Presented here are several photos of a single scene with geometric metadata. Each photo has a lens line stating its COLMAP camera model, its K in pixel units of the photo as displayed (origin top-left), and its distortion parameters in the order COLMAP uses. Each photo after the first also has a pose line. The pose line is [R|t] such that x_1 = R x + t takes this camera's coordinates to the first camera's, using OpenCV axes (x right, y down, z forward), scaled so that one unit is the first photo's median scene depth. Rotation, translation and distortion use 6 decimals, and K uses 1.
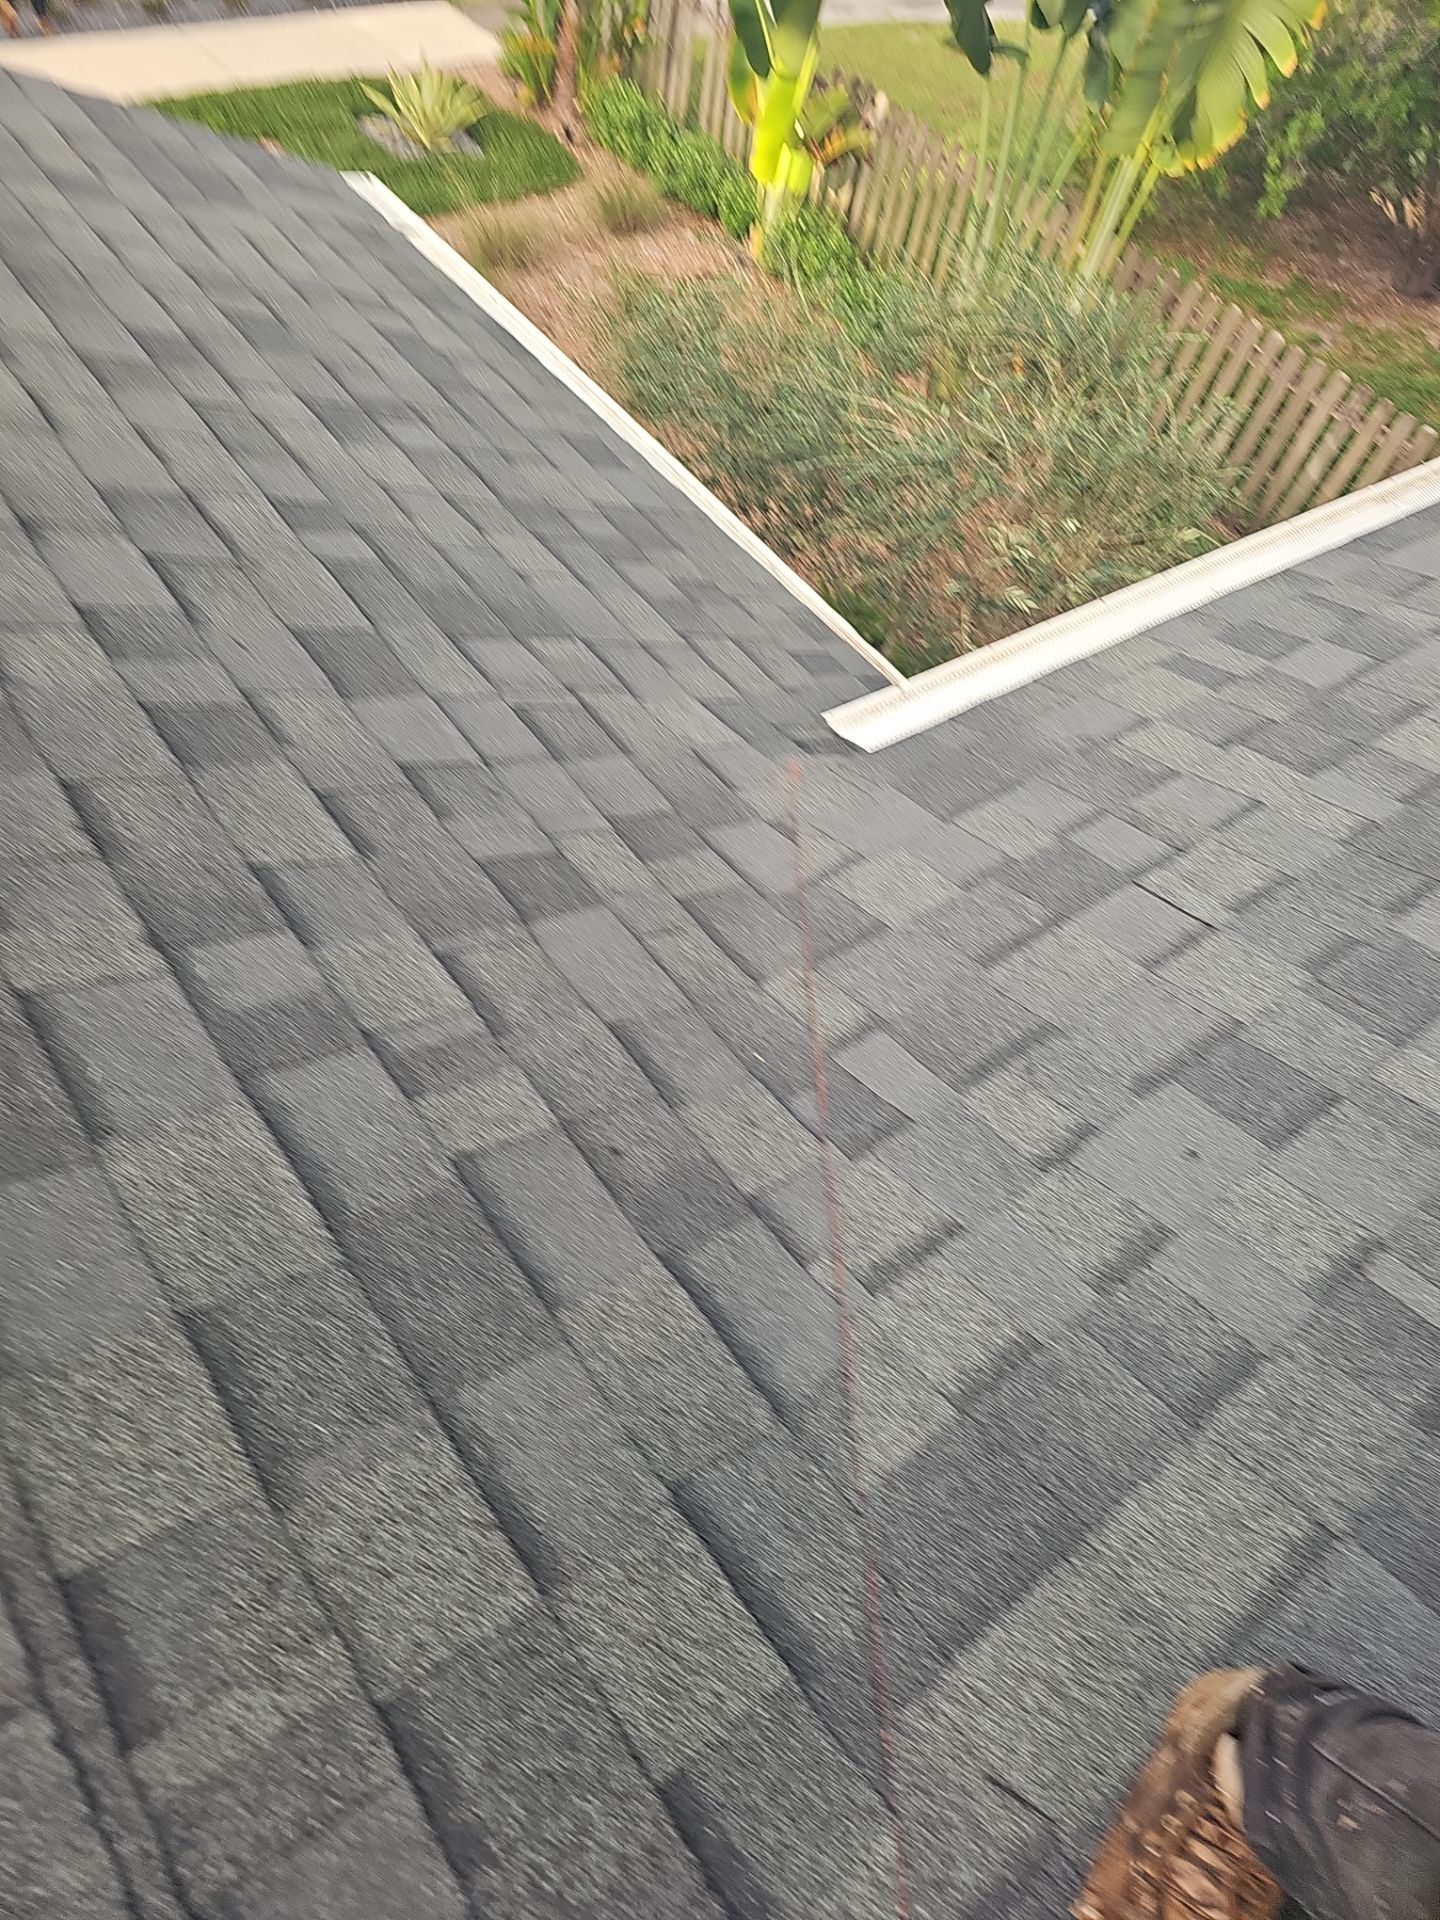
lens RADIAL K [[1298.6, 0, 712.1], [0, 1298.6, 953.9], [0, 0, 1]] dist [0.021751, -0.003988]
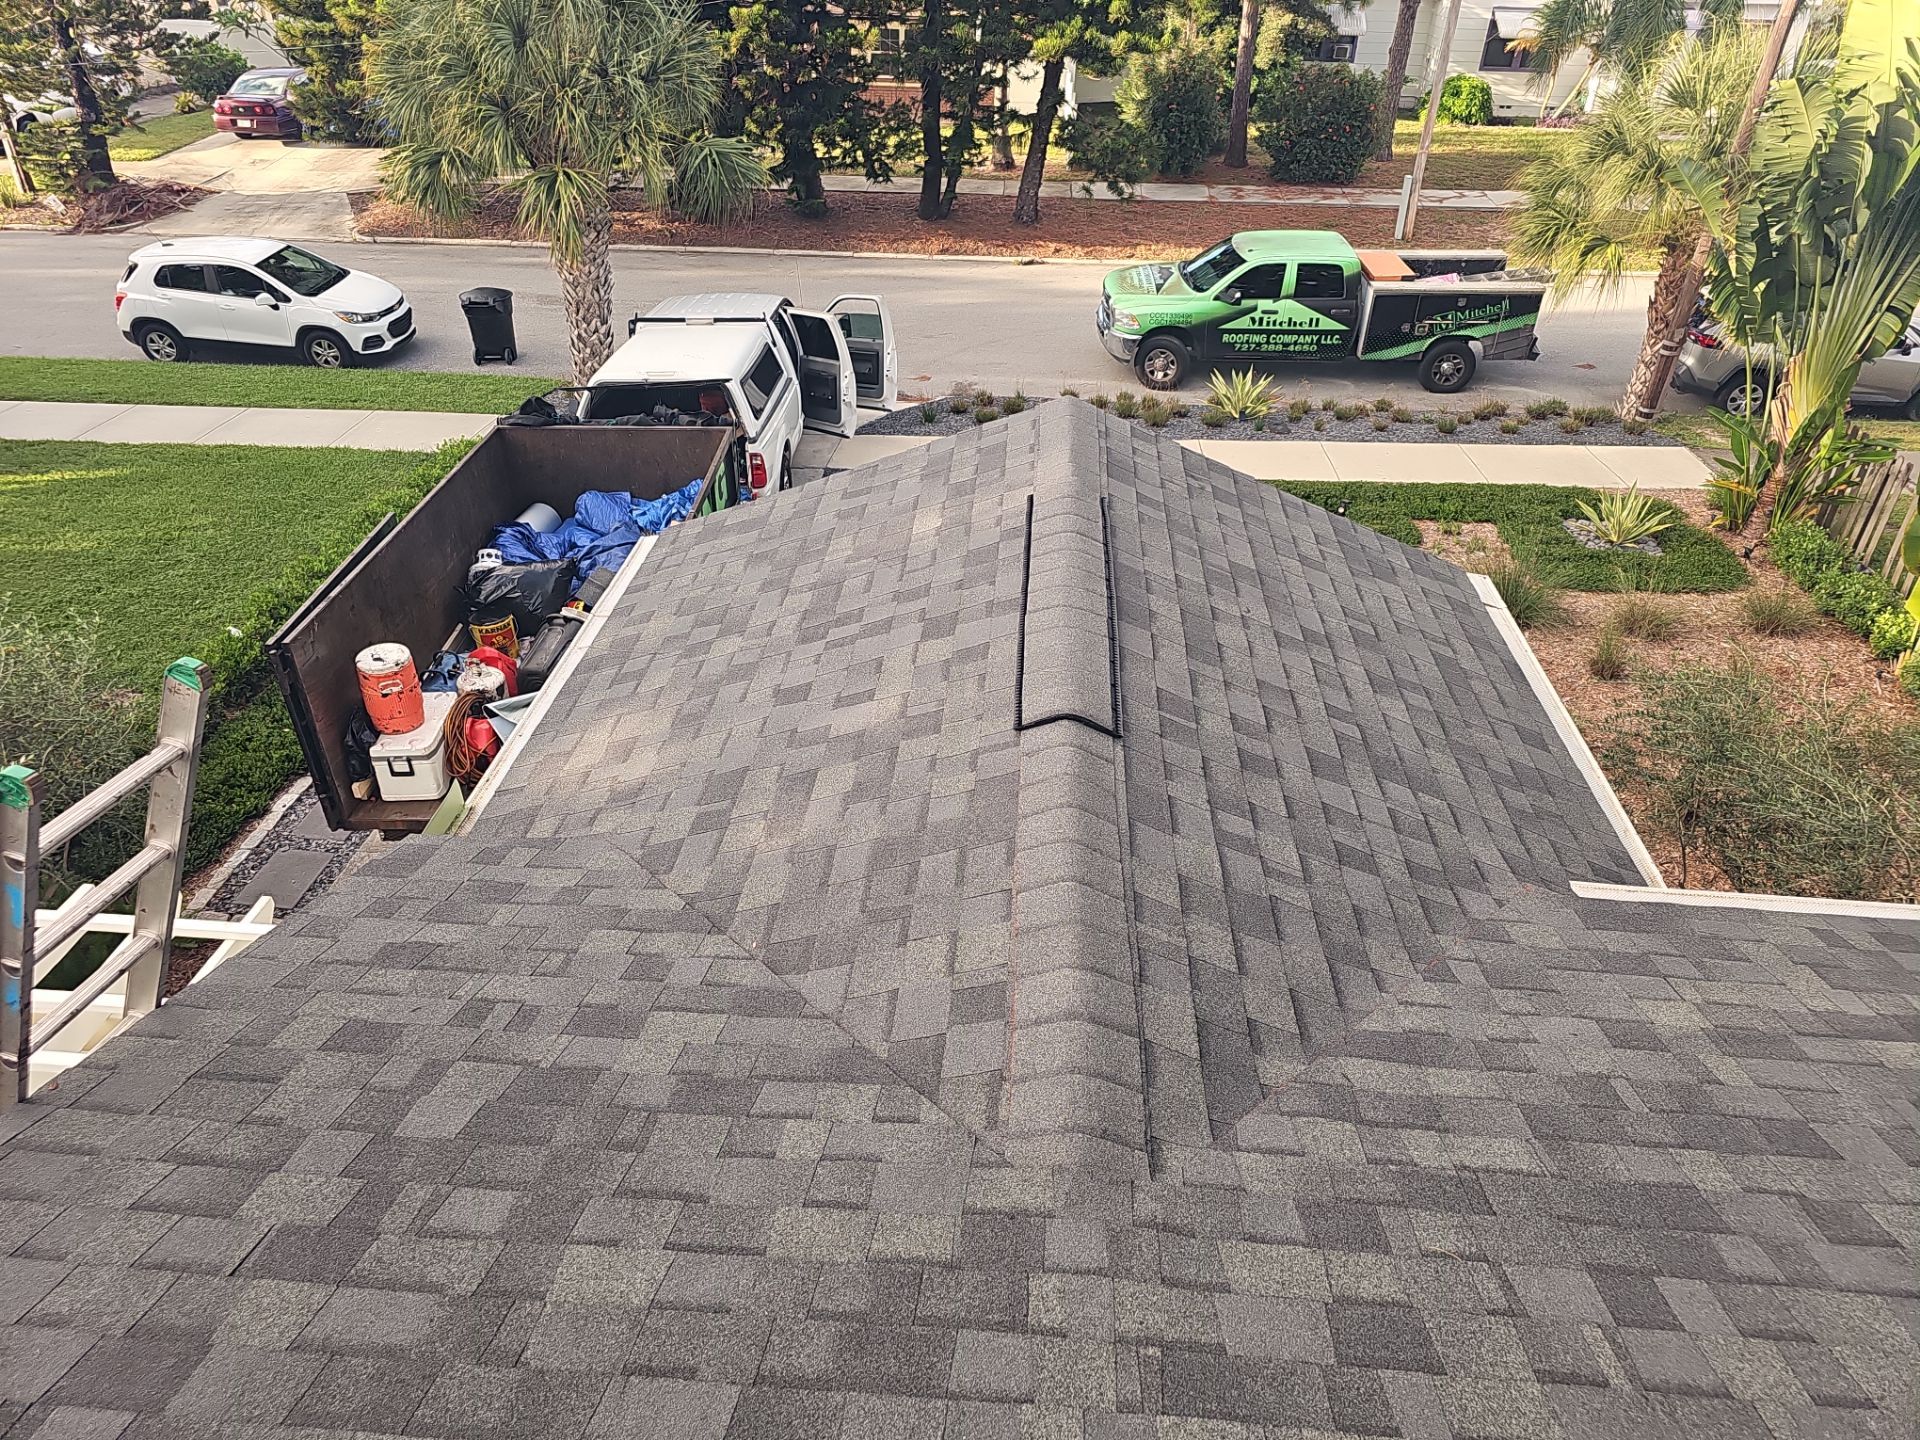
lens RADIAL K [[1298.6, 0, 954.4], [0, 1298.6, 726.2], [0, 0, 1]] dist [0.021751, -0.003988]
pose [[0.756525, 0.243628, -0.606890, 0.589363], [-0.447710, 0.869389, -0.209092, 0.474236], [0.476683, 0.429894, 0.766788, -1.081197]]
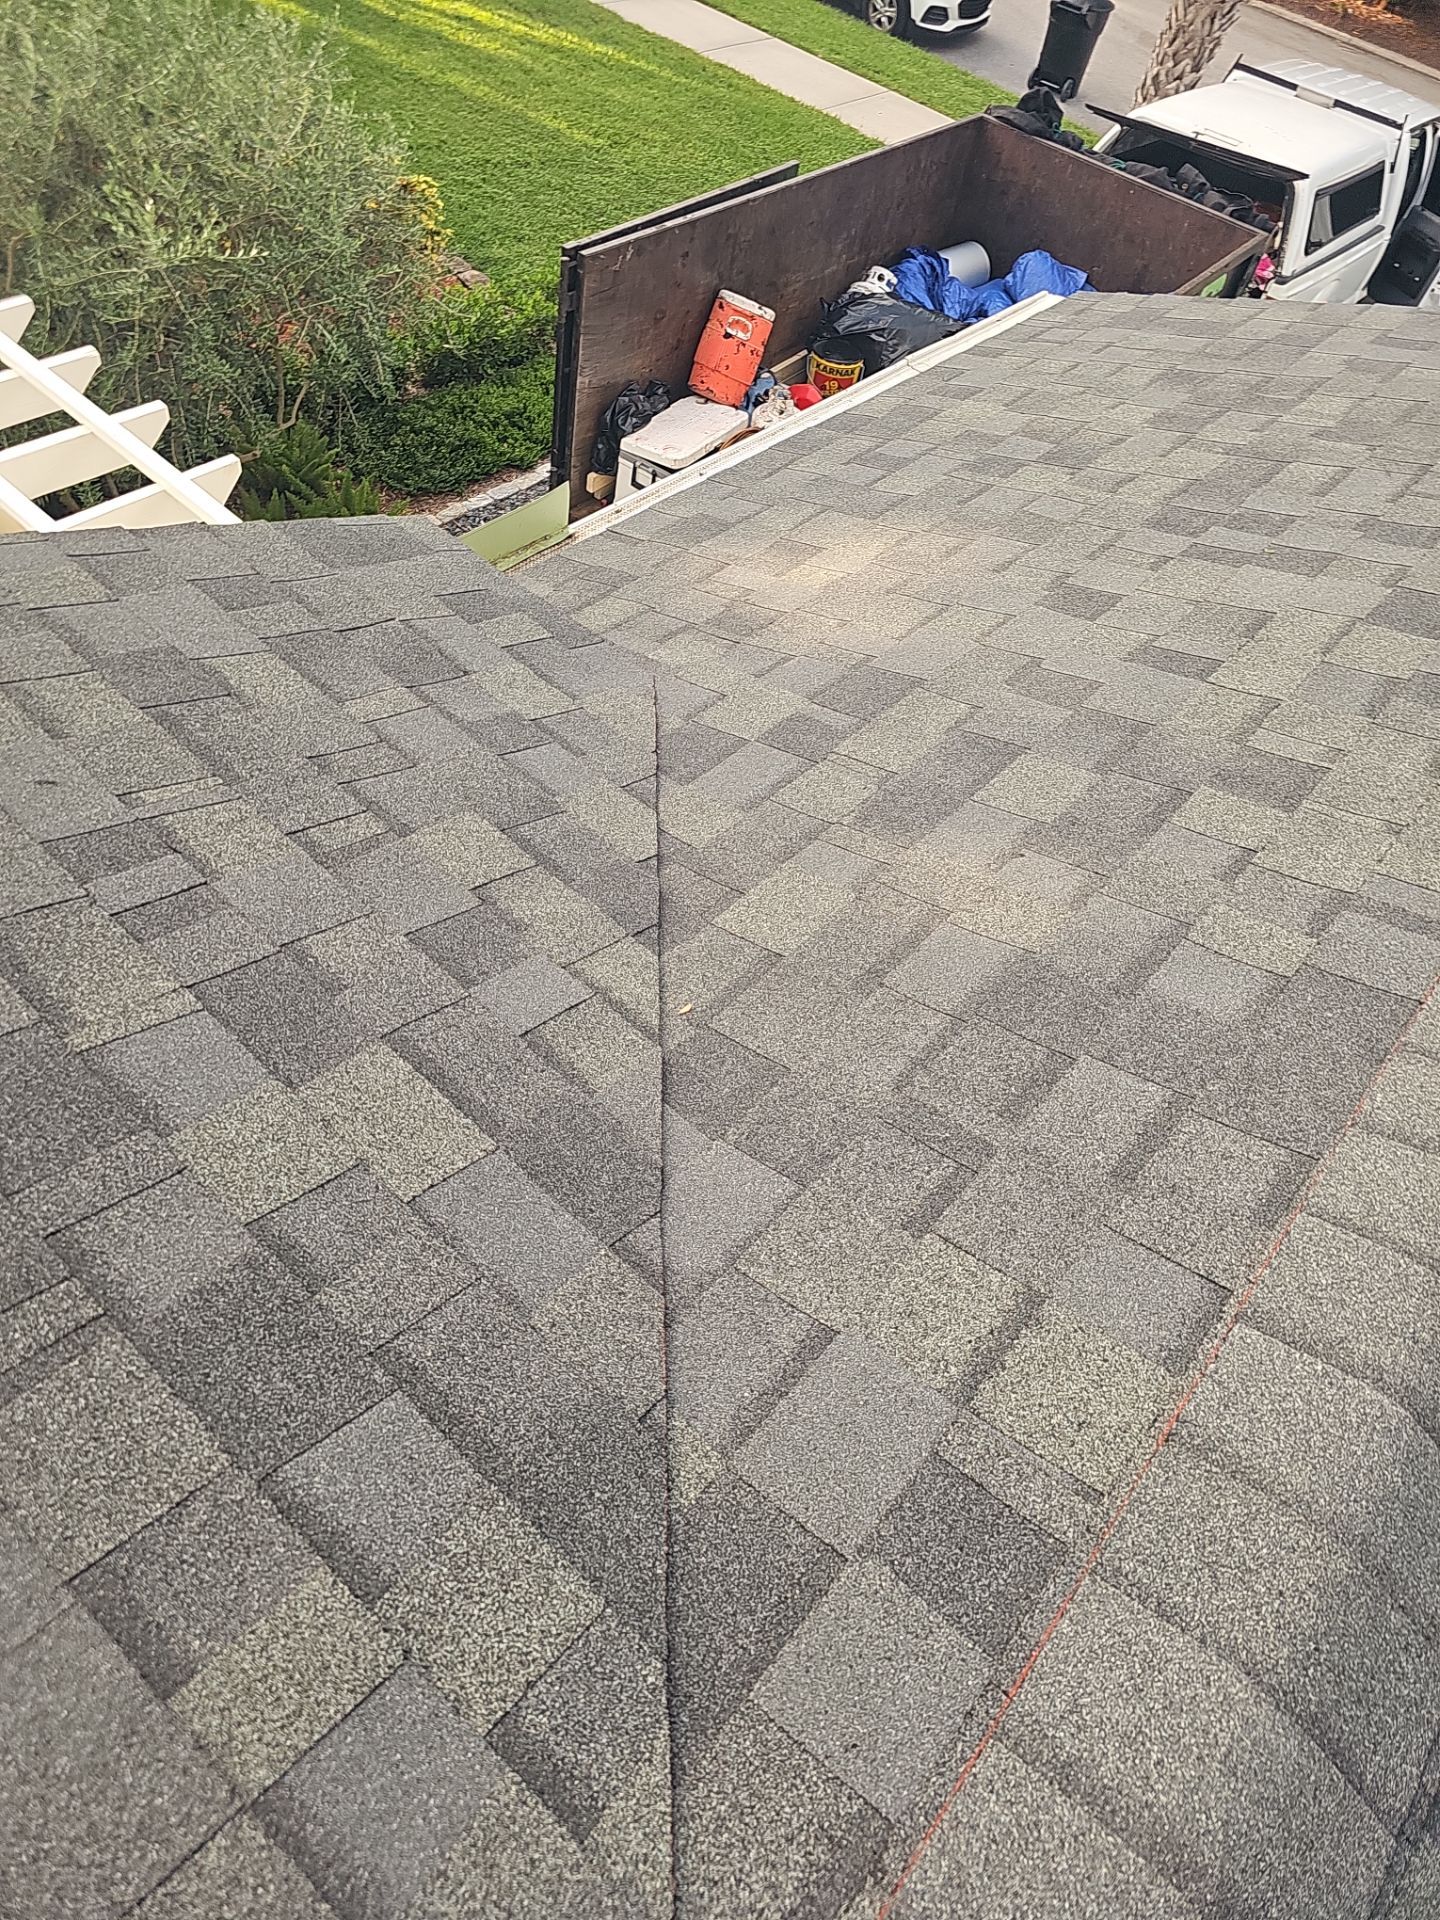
lens RADIAL K [[1298.6, 0, 712.1], [0, 1298.6, 953.9], [0, 0, 1]] dist [0.021751, -0.003988]
pose [[0.247257, 0.693690, -0.676504, -0.088564], [-0.835328, 0.506405, 0.213964, 0.257291], [0.491010, 0.512199, 0.704671, -0.309405]]
